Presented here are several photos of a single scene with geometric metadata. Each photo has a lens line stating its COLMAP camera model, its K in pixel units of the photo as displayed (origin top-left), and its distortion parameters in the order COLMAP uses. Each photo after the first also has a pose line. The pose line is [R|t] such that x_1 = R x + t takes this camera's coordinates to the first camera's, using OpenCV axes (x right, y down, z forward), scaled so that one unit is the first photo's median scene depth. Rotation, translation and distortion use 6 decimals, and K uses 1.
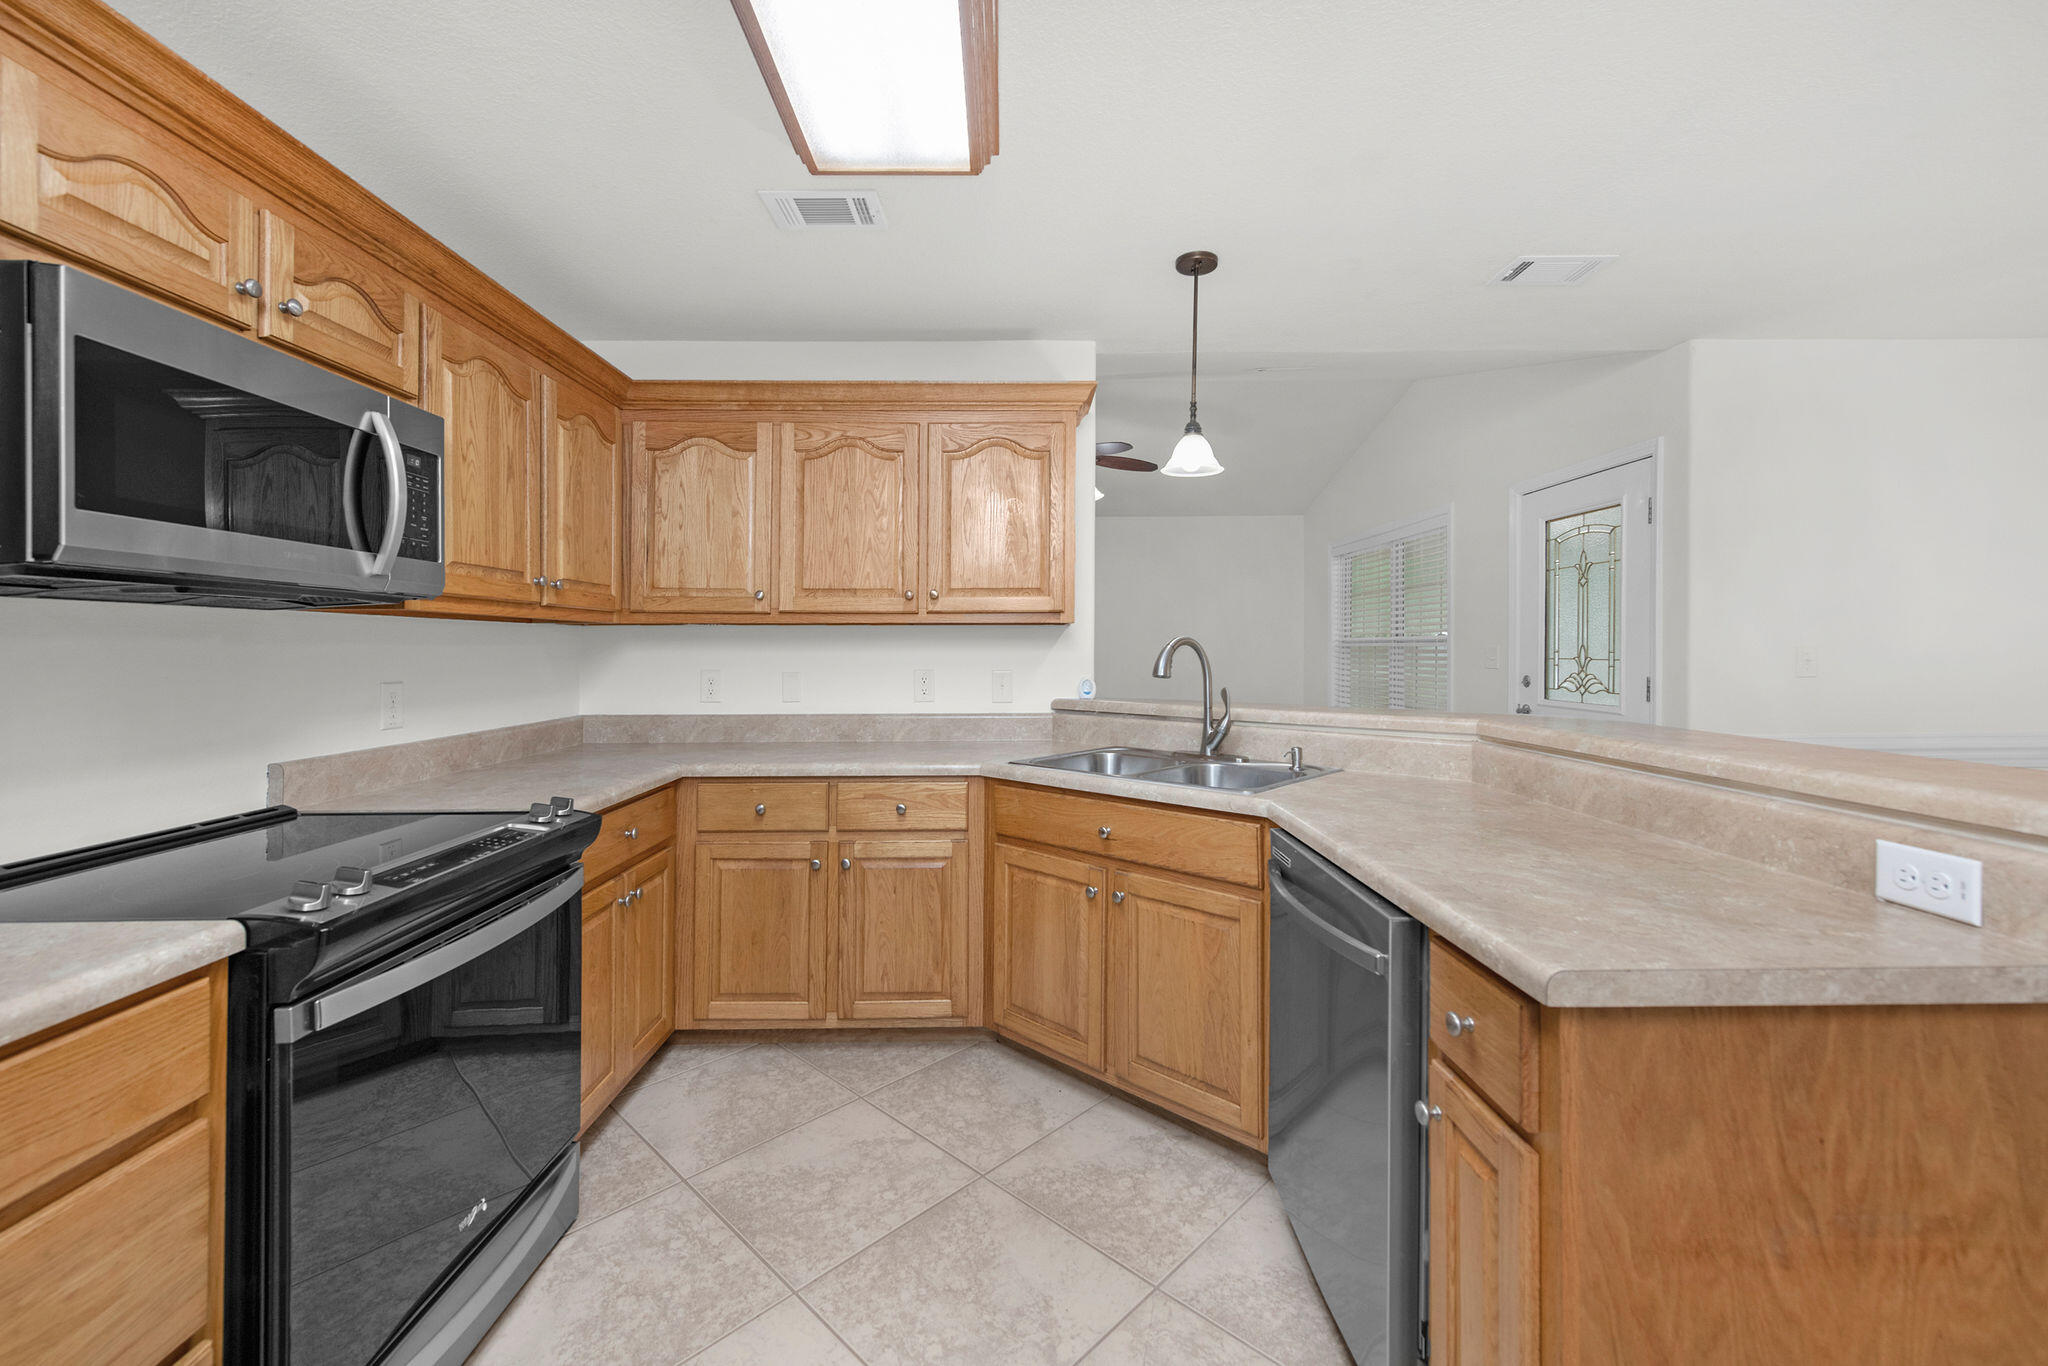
lens RADIAL K [[827.2, 0, 1014.3], [0, 827.2, 651.7], [0, 0, 1]] dist [0.006625, 0.000321]
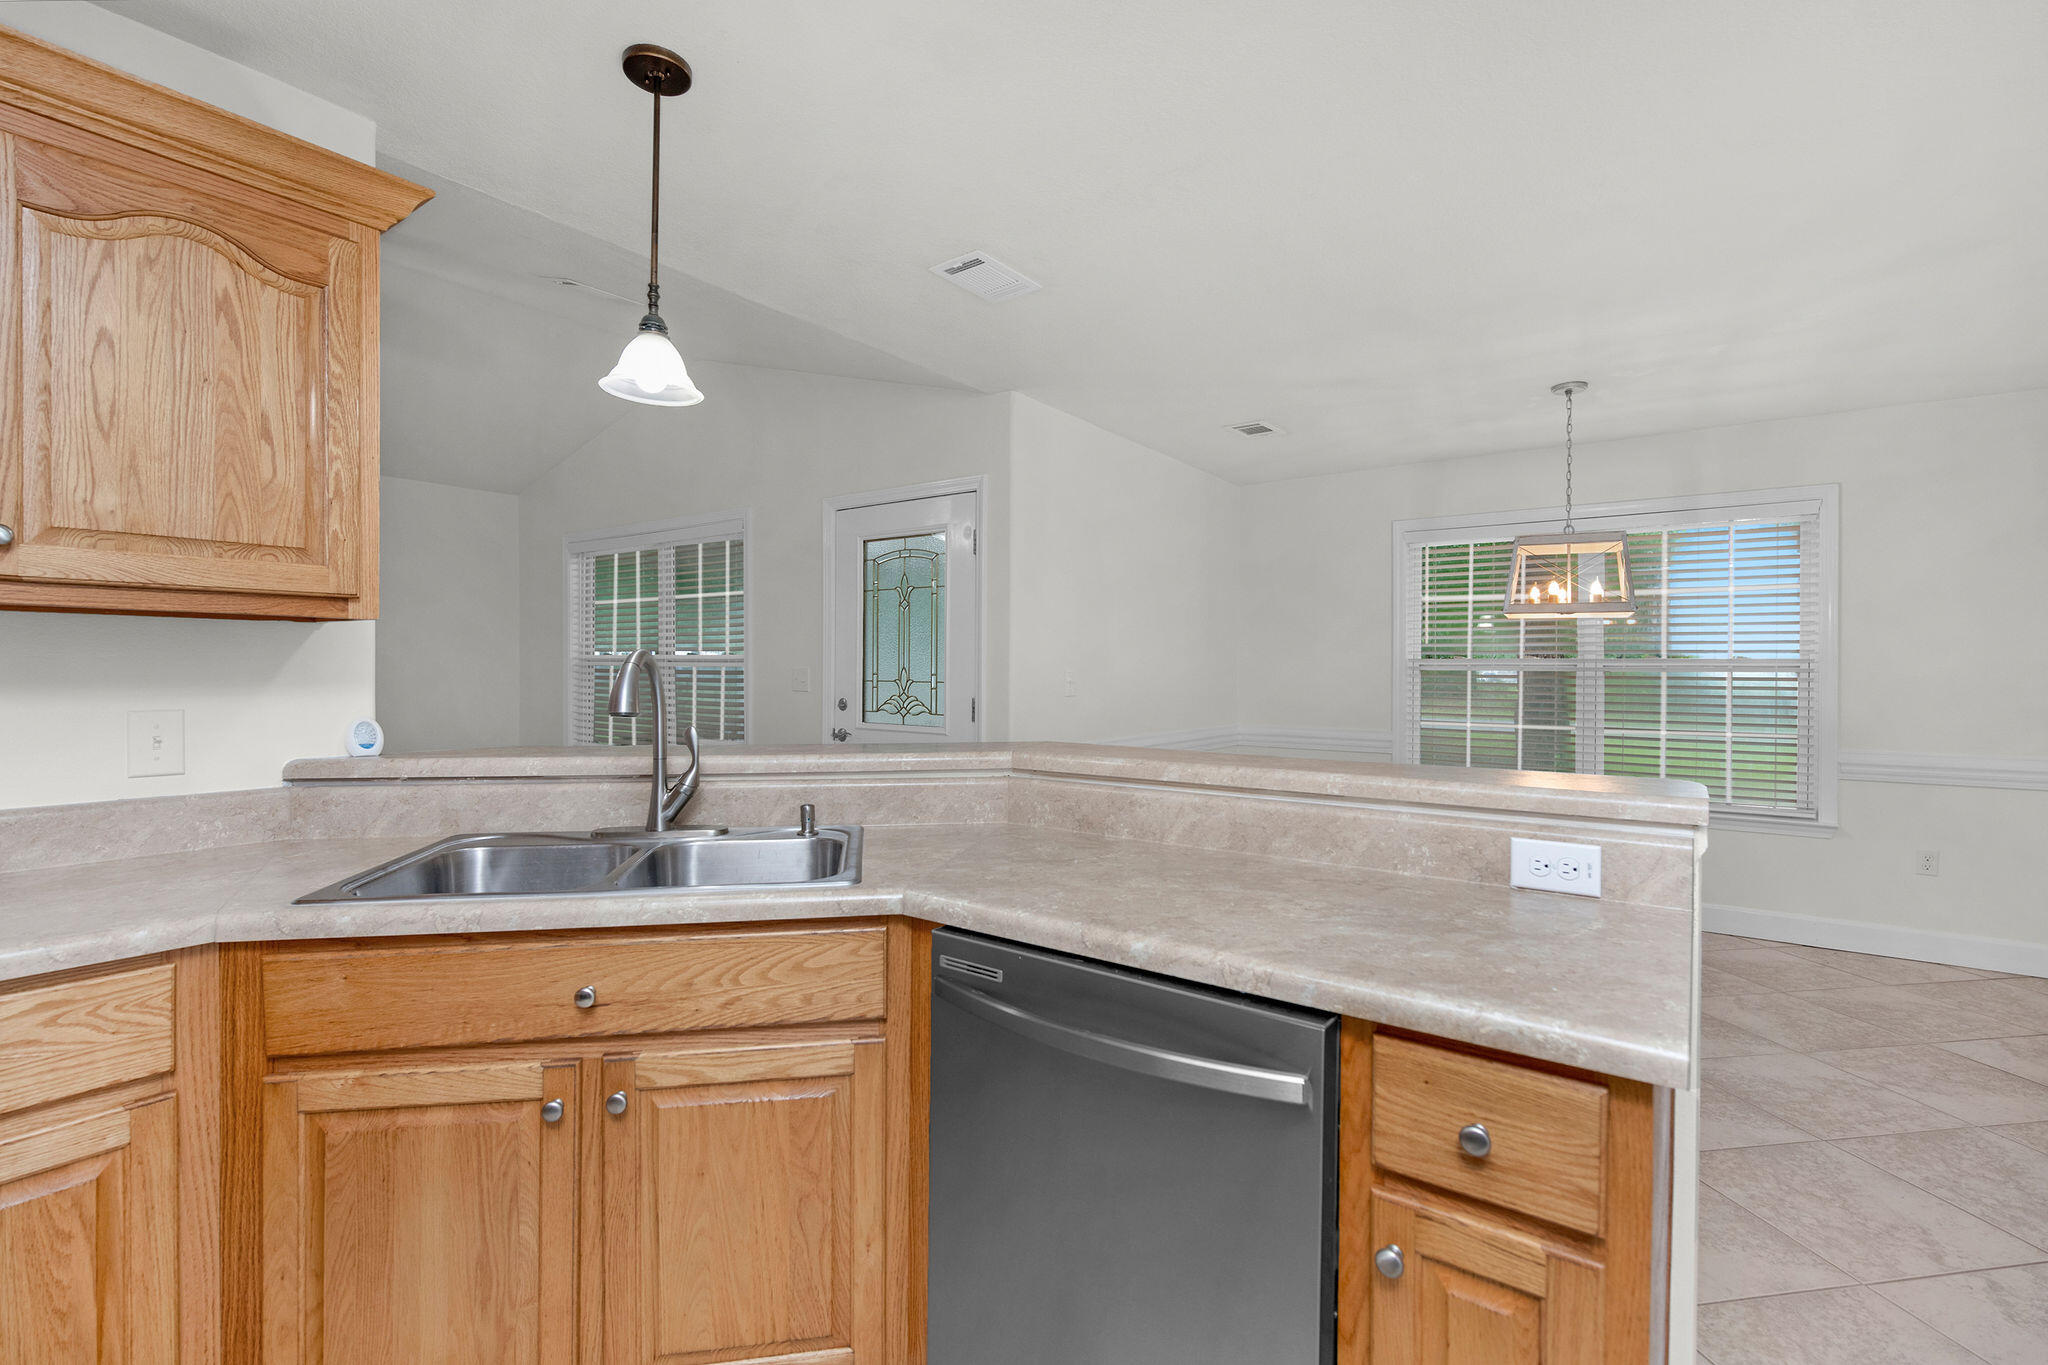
lens RADIAL K [[909.4, 0, 1027.1], [0, 909.4, 685.9], [0, 0, 1]] dist [0.002301, -0.001051]
pose [[0.591616, -0.007369, 0.806186, -0.180539], [-0.005630, 0.999896, 0.013271, -0.001712], [-0.806200, -0.012390, 0.591513, 0.342059]]
